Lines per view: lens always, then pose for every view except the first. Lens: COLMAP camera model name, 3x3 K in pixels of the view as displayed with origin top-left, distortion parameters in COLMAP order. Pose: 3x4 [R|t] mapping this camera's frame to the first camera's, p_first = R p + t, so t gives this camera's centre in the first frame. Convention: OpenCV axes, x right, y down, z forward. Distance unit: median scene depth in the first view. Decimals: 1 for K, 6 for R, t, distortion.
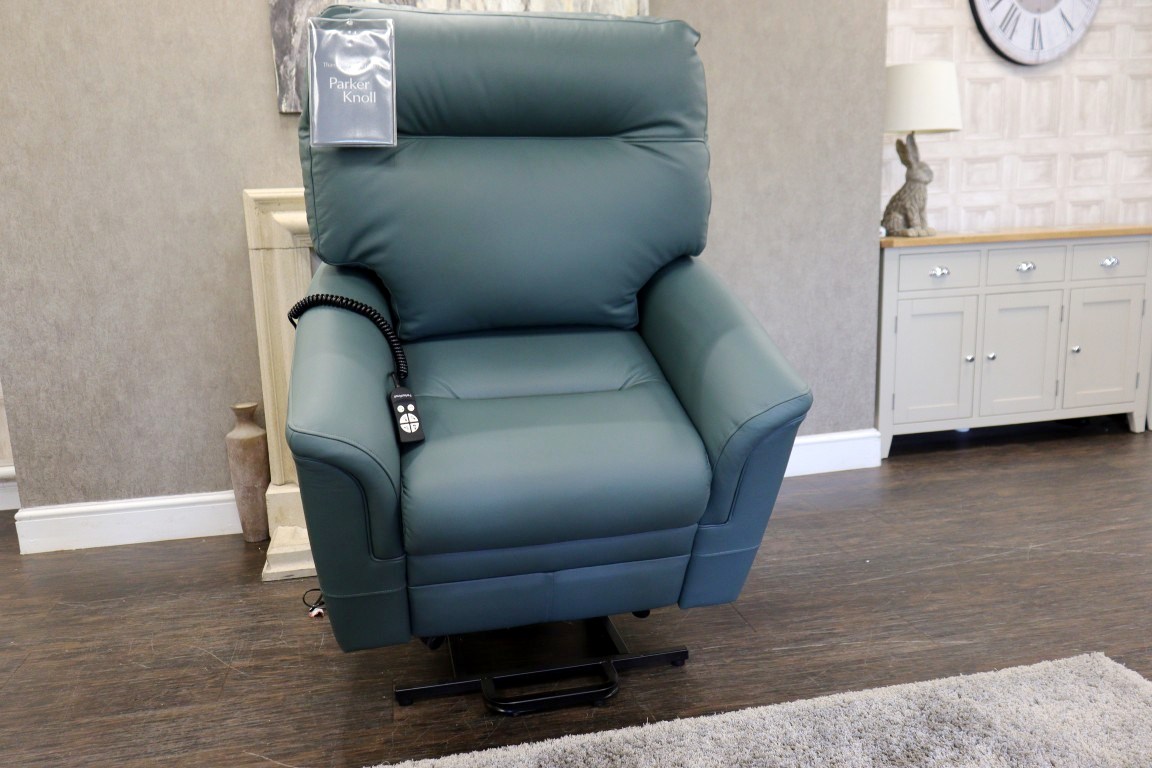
lens RADIAL K [[917.4, 0, 574.2], [0, 917.4, 383.0], [0, 0, 1]] dist [-0.001646, -0.000012]
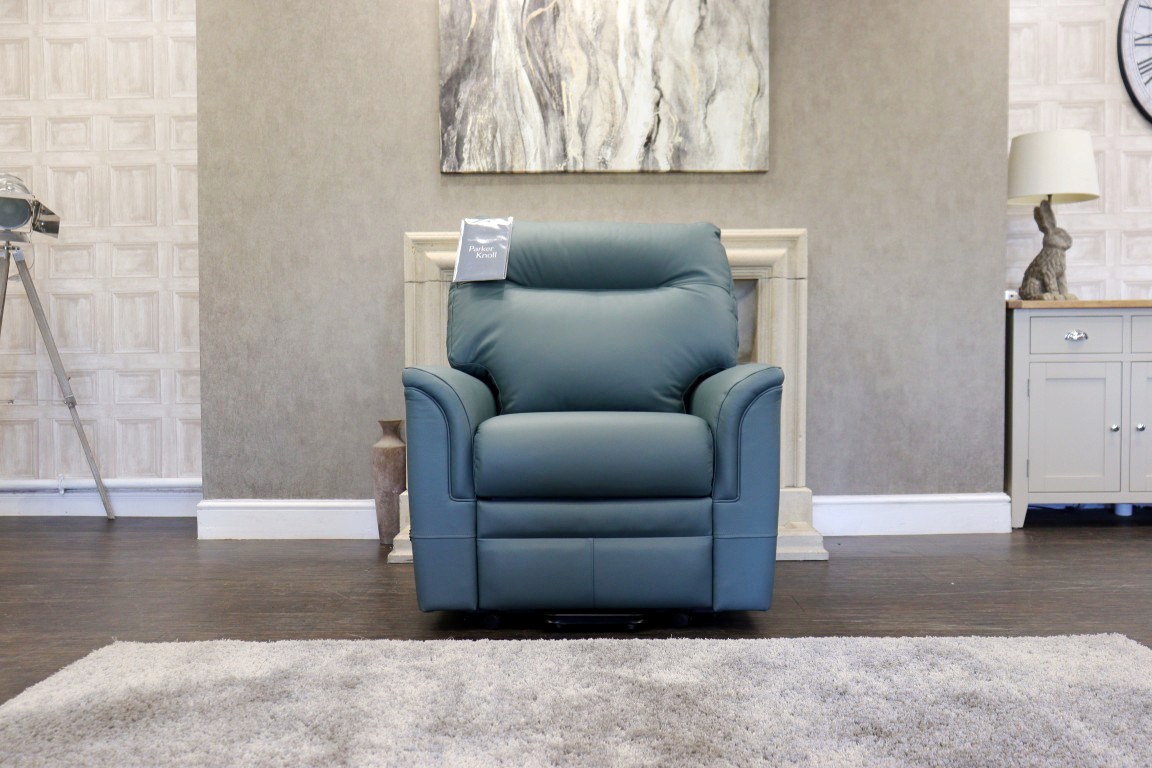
lens RADIAL K [[1058.3, 0, 576.8], [0, 1058.3, 383.3], [0, 0, 1]] dist [-0.003998, 0.003171]
pose [[0.976359, 0.035341, -0.213246, 0.146879], [-0.067583, 0.986995, -0.145855, 0.157048], [0.205318, 0.156818, 0.966050, -0.231768]]
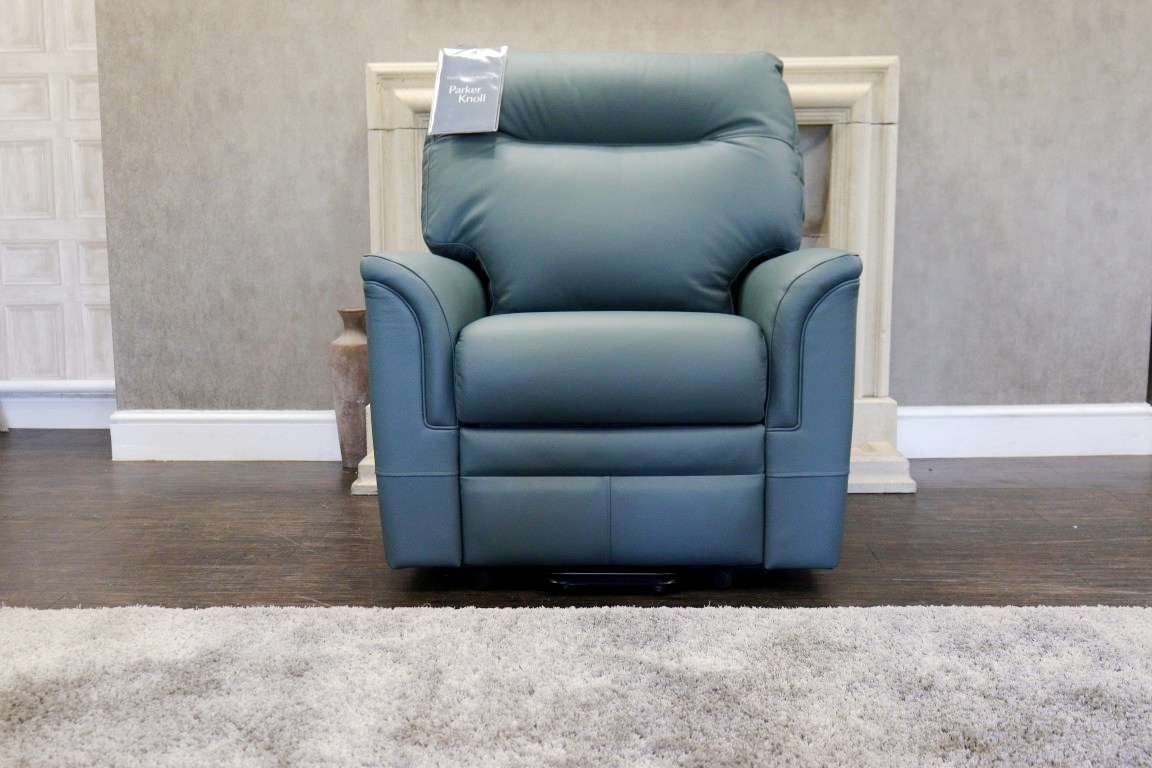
lens RADIAL K [[1342.0, 0, 575.0], [0, 1342.0, 383.9], [0, 0, 1]] dist [-0.003596, -0.002347]
pose [[0.971925, 0.059706, -0.227589, 0.148144], [-0.069495, 0.996960, -0.035233, 0.127670], [0.224793, 0.050060, 0.973120, -0.207113]]
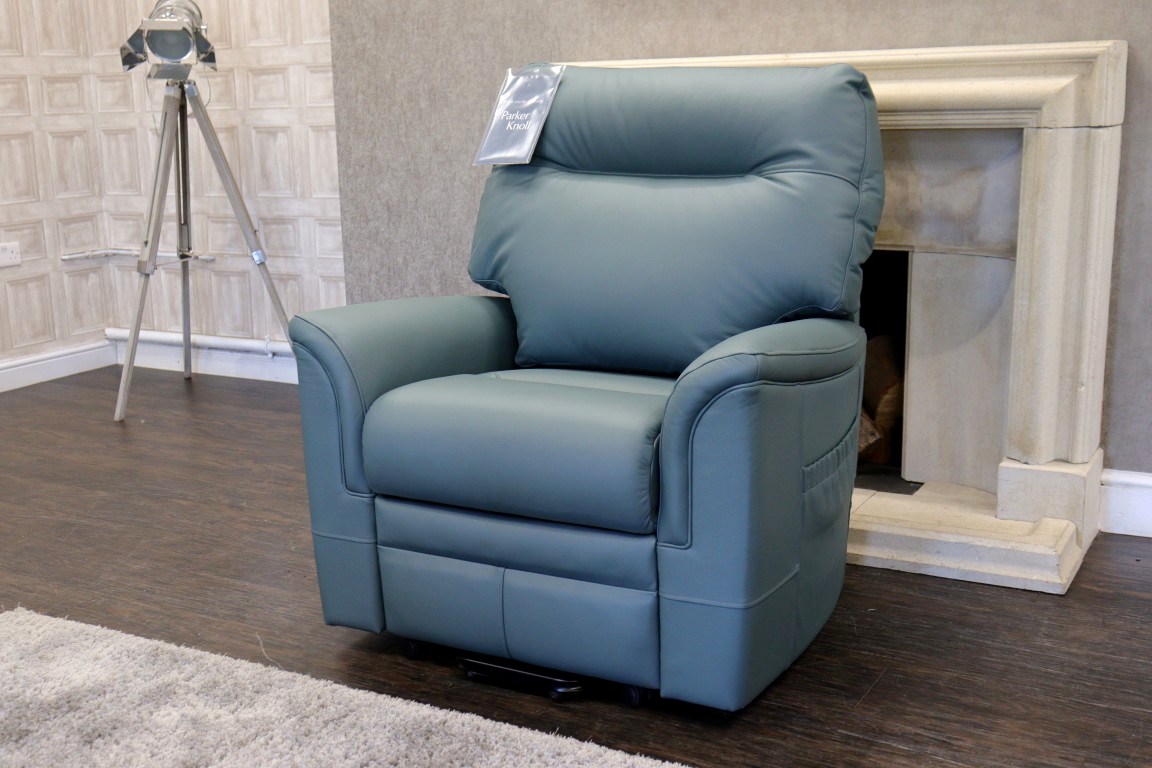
lens RADIAL K [[1342.0, 0, 575.0], [0, 1342.0, 383.9], [0, 0, 1]] dist [-0.003596, -0.002347]
pose [[0.754252, 0.154873, -0.638058, 0.499474], [-0.125557, 0.987871, 0.091360, -0.031101], [0.644468, 0.011204, 0.764549, 0.055913]]
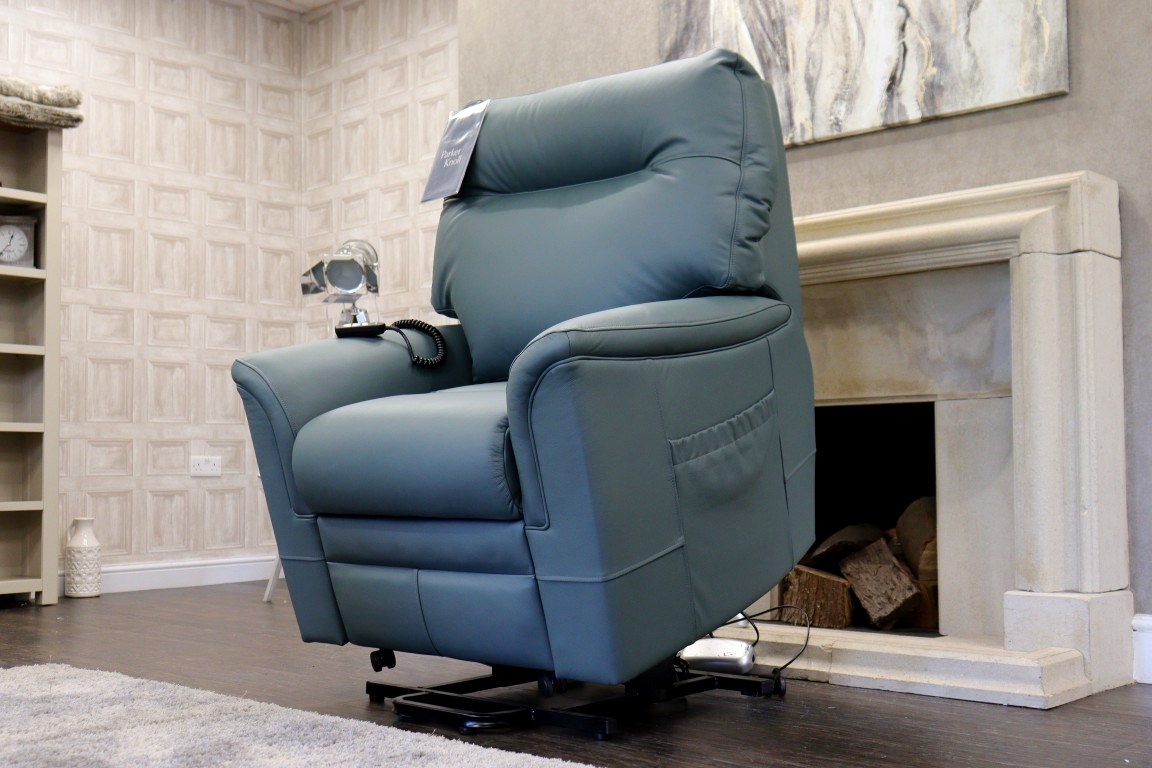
lens RADIAL K [[1314.8, 0, 575.2], [0, 1314.8, 384.1], [0, 0, 1]] dist [-0.005993, 0.017278]
pose [[0.581396, -0.022603, -0.813307, 0.714829], [-0.165322, 0.975479, -0.145291, 0.128201], [0.796647, 0.218930, 0.563403, 0.213334]]
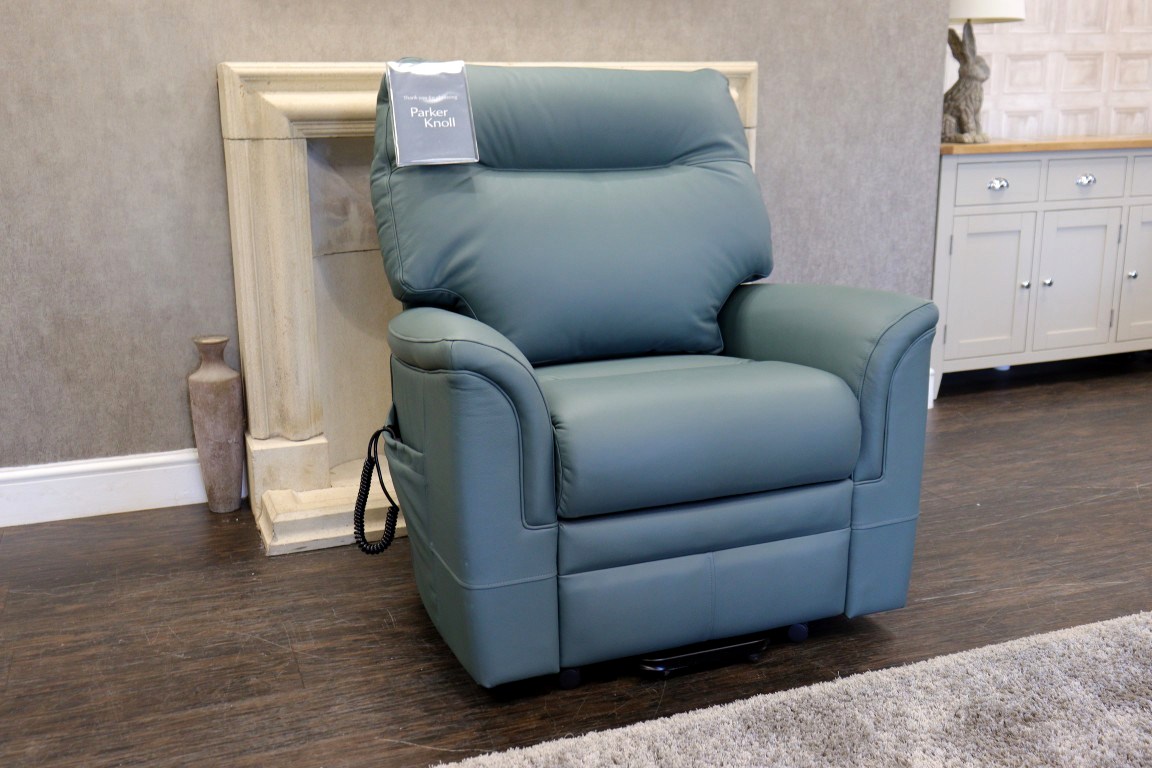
lens RADIAL K [[1151.6, 0, 575.8], [0, 1151.6, 384.0], [0, 0, 1]] dist [0.003568, -0.003602]
pose [[0.987320, -0.014760, 0.158058, -0.211060], [0.008416, 0.999135, 0.040730, 0.024839], [-0.158522, -0.038884, 0.986589, -0.028149]]
